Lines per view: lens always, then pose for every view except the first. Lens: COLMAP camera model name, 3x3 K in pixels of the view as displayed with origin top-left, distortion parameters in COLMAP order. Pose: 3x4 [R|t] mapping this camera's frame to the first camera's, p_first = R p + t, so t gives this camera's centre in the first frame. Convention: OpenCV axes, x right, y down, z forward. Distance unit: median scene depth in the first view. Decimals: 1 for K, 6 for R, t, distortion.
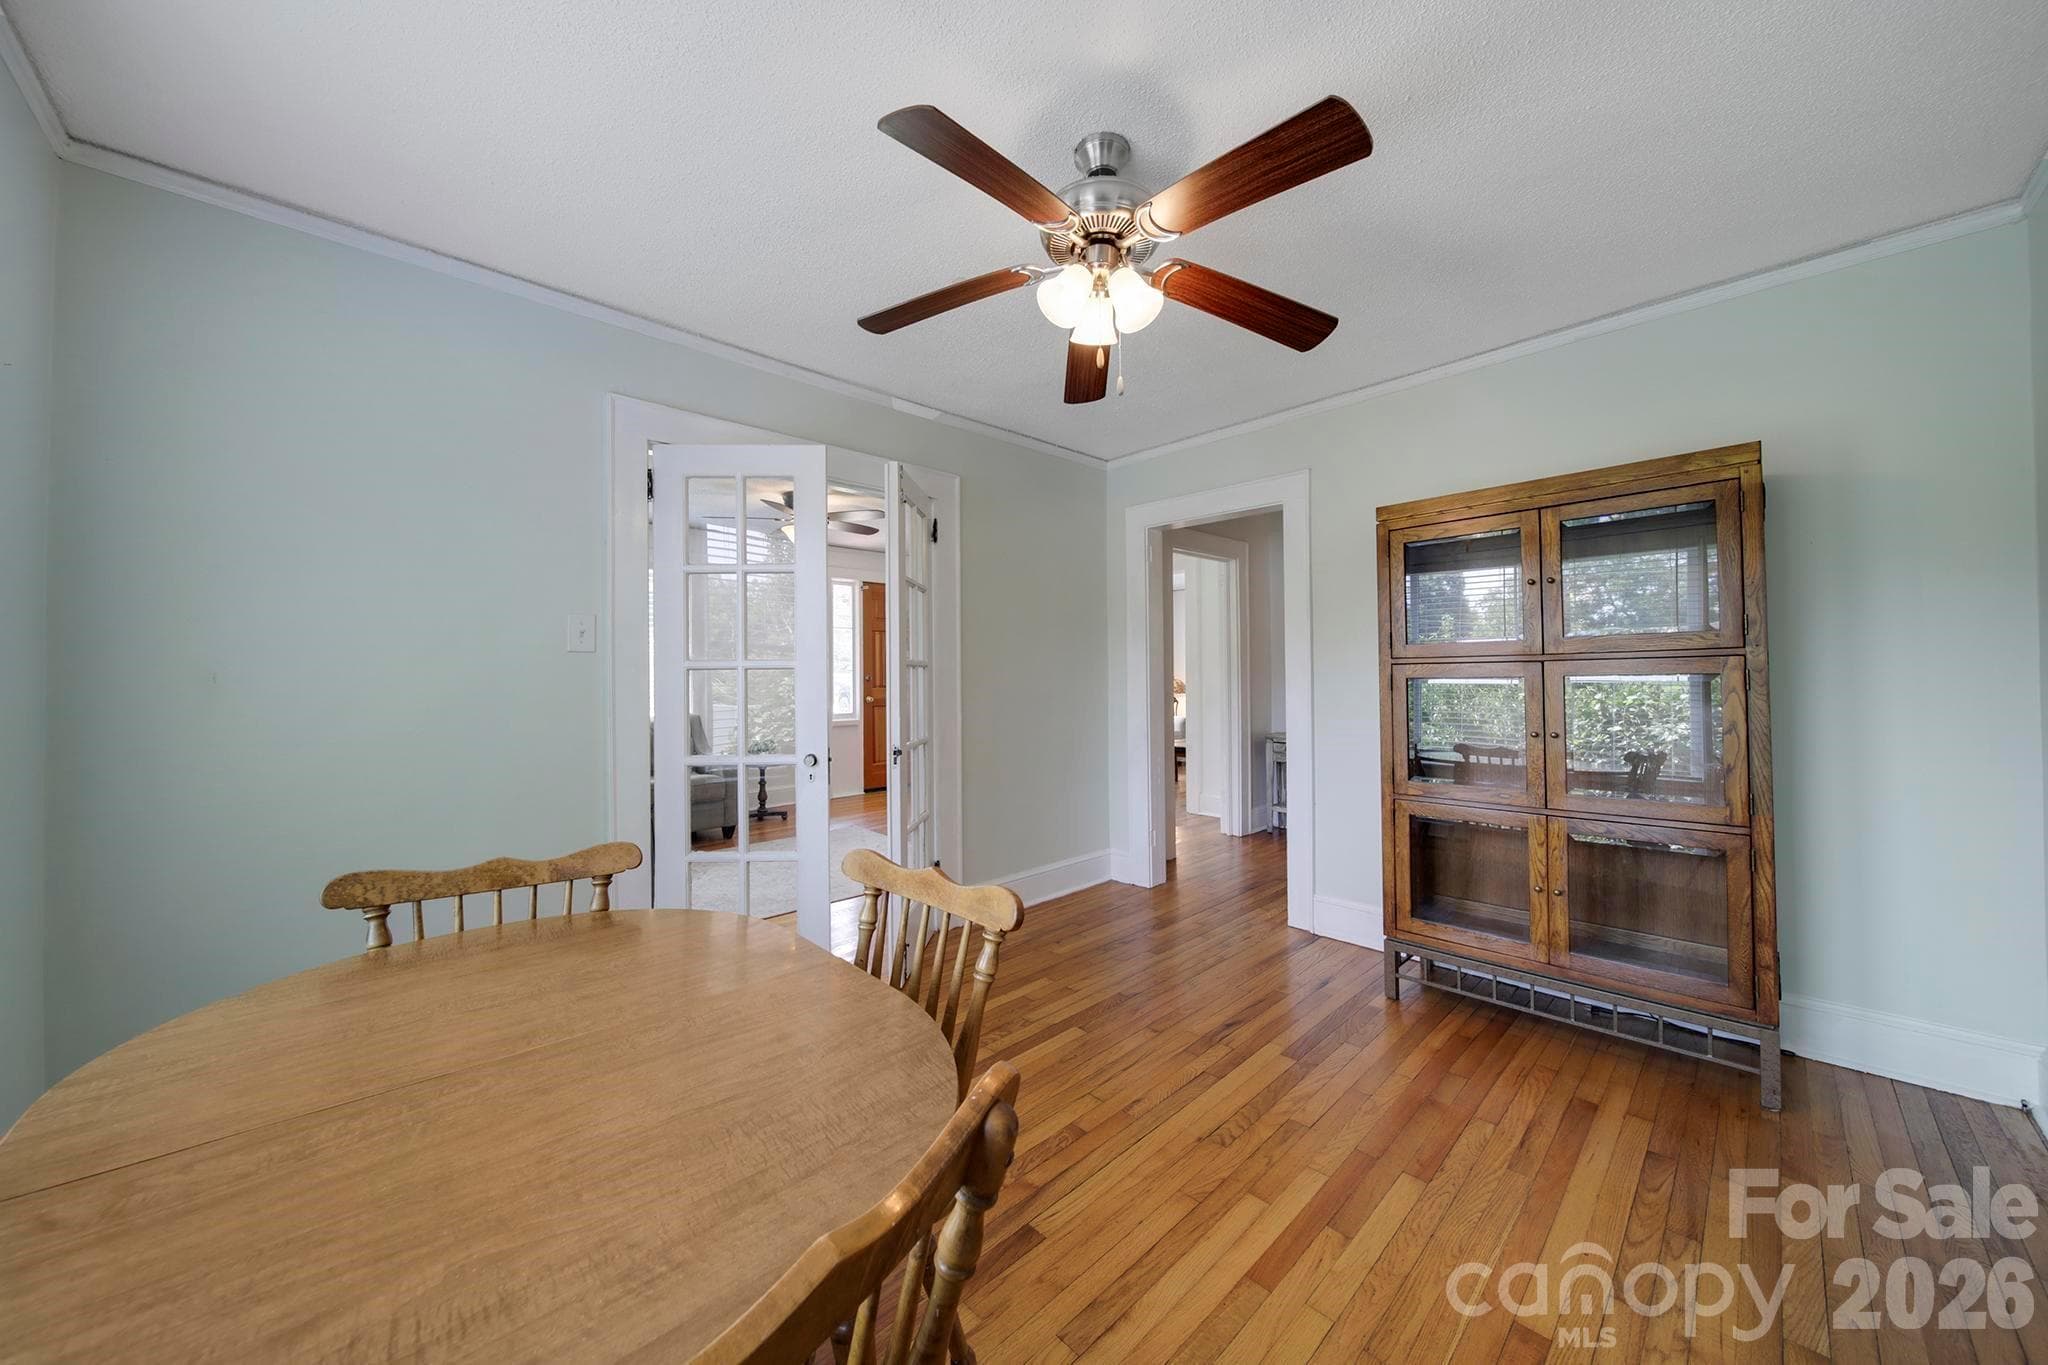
lens RADIAL K [[716.9, 0, 1023.5], [0, 716.9, 670.4], [0, 0, 1]] dist [-0.001511, 0.000078]
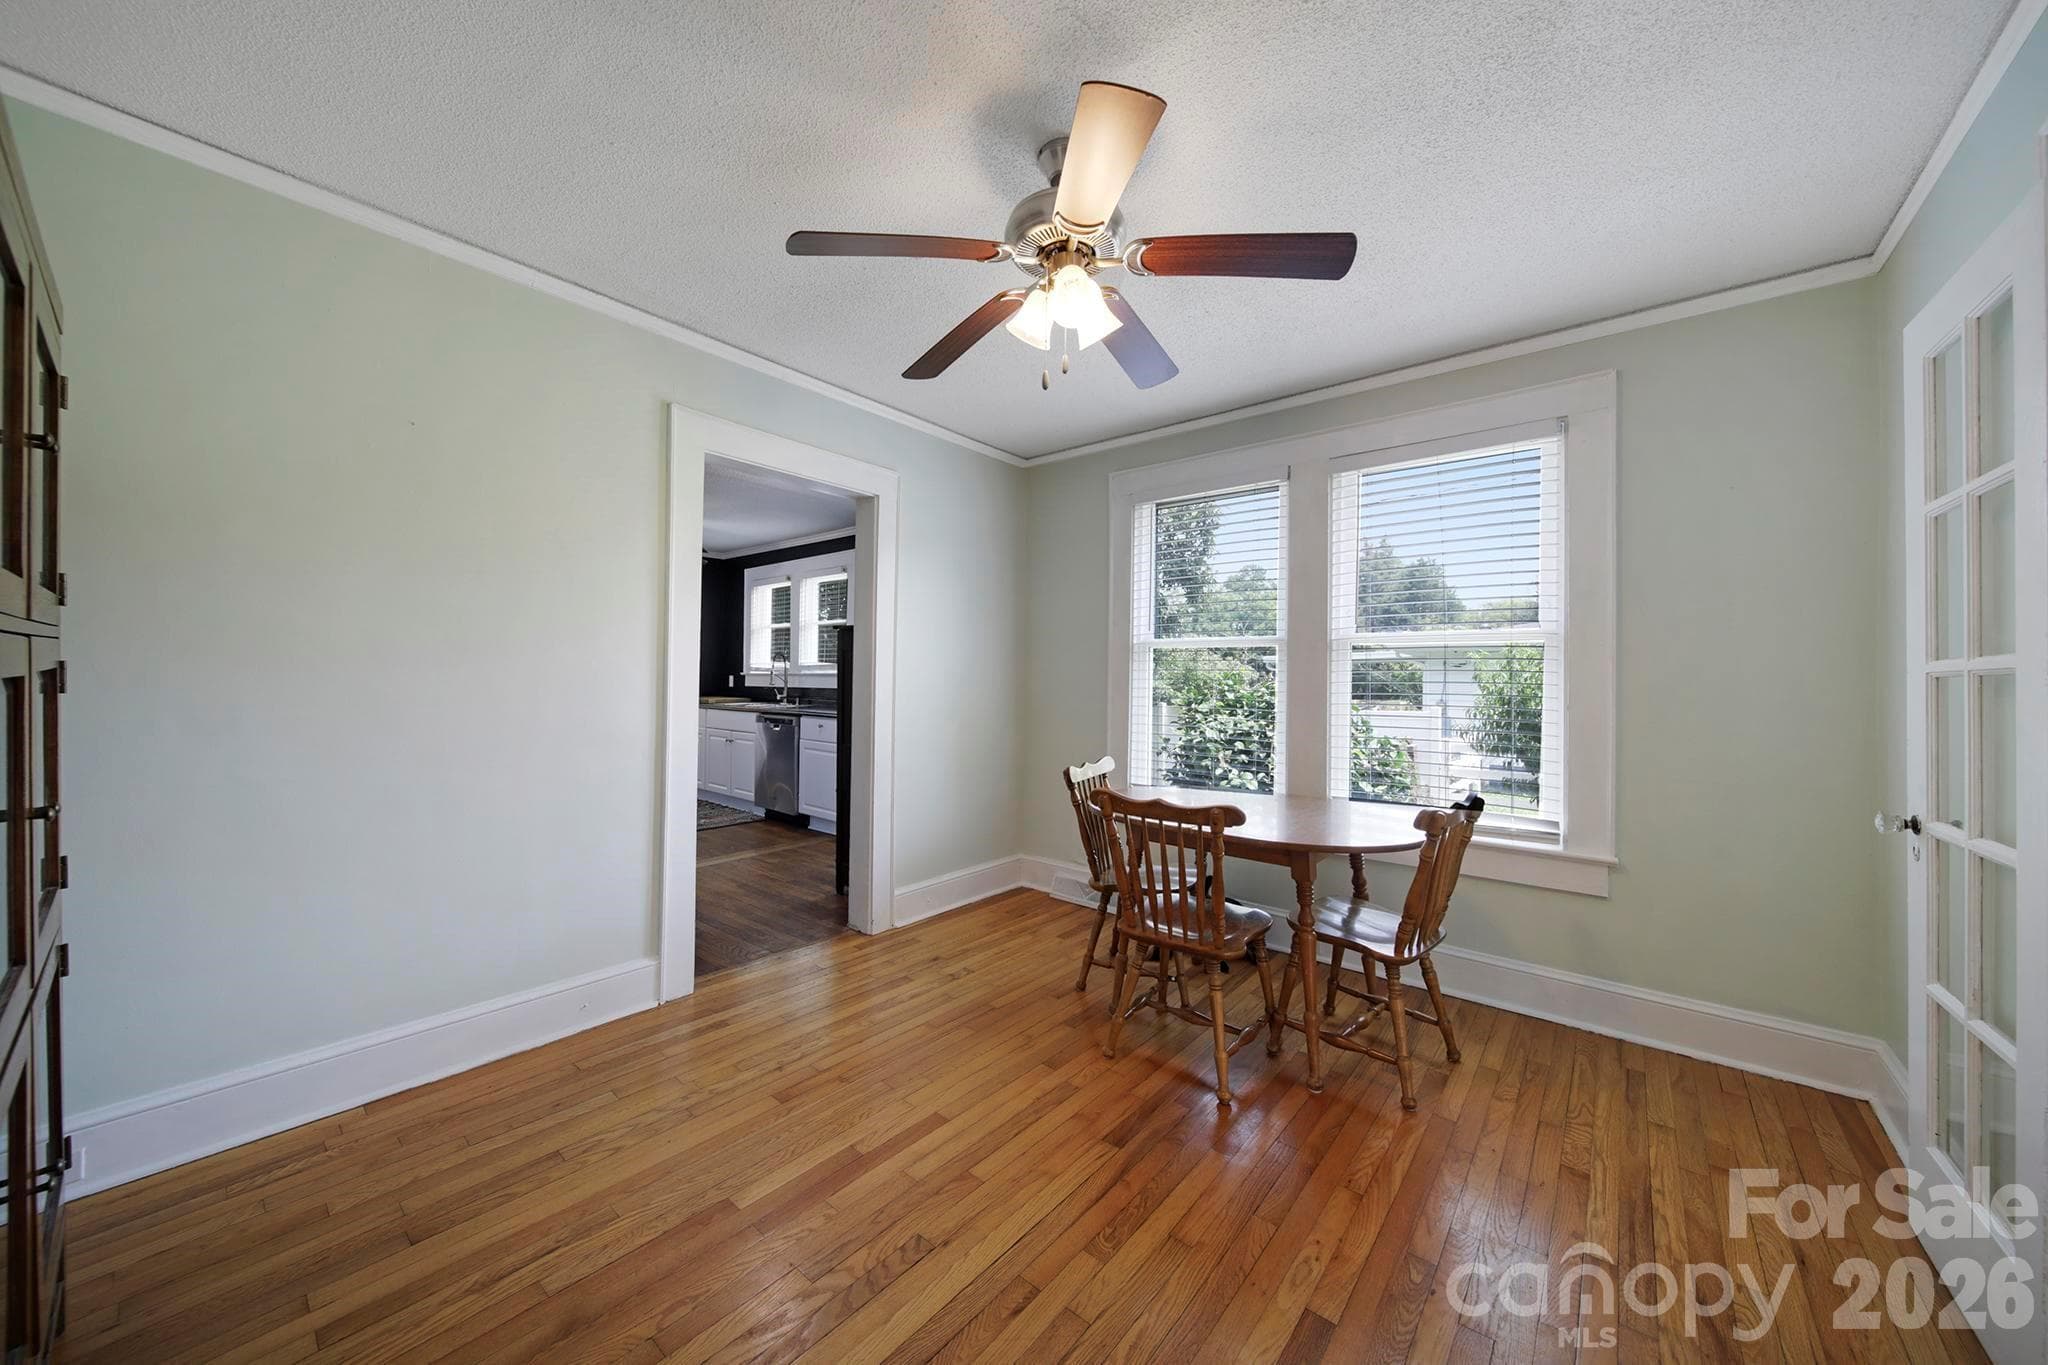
lens RADIAL K [[716.9, 0, 1023.5], [0, 716.9, 670.4], [0, 0, 1]] dist [-0.001511, 0.000078]
pose [[-0.993352, -0.007955, -0.114838, 0.288802], [-0.005366, 0.999725, -0.022833, 0.033229], [0.114988, -0.022065, -0.993122, 2.073773]]
